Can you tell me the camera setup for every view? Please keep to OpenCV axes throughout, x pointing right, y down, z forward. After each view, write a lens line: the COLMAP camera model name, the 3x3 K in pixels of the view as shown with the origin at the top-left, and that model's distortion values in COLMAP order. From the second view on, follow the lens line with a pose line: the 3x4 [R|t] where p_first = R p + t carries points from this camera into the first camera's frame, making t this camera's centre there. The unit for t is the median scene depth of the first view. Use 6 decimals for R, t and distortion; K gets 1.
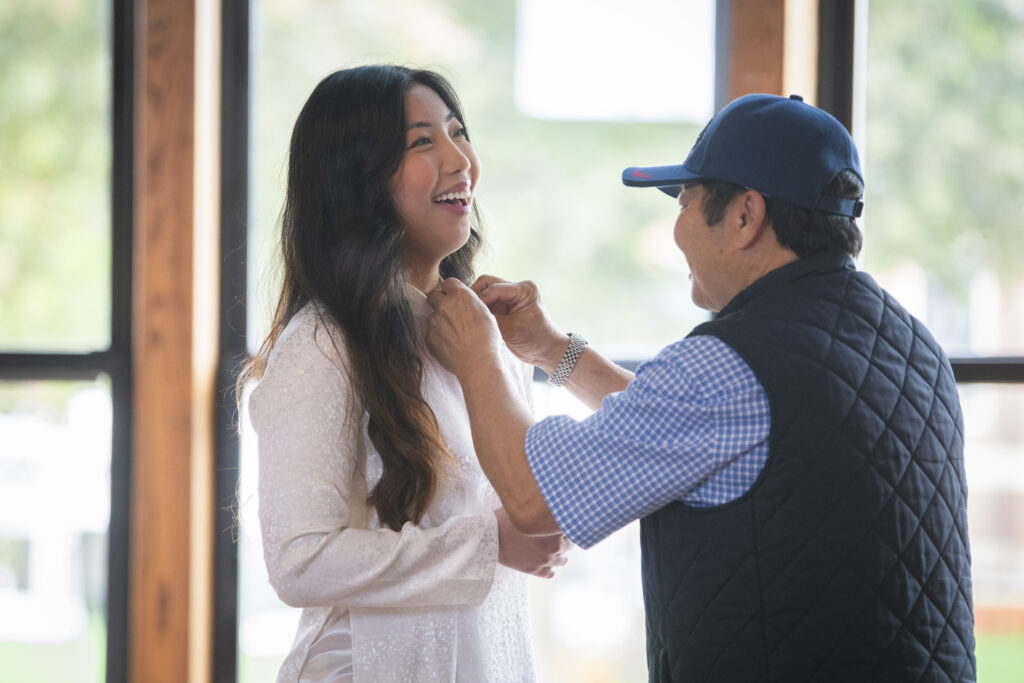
lens RADIAL K [[4160.2, 0, 508.6], [0, 4160.2, 338.3], [0, 0, 1]] dist [0.124566, 0.000000]
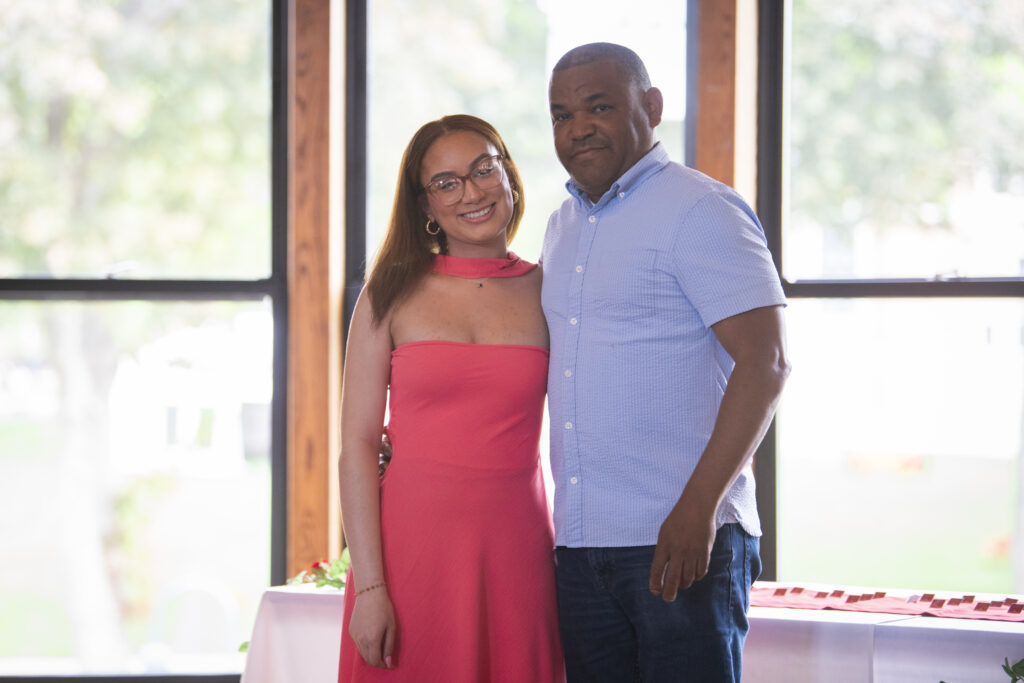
lens RADIAL K [[3181.2, 0, 513.1], [0, 3181.2, 345.0], [0, 0, 1]] dist [0.240390, 0.000000]
pose [[0.999823, -0.002879, -0.018573, 0.009536], [0.003161, 0.999880, 0.015181, 0.009245], [0.018527, -0.015237, 0.999712, -0.114678]]
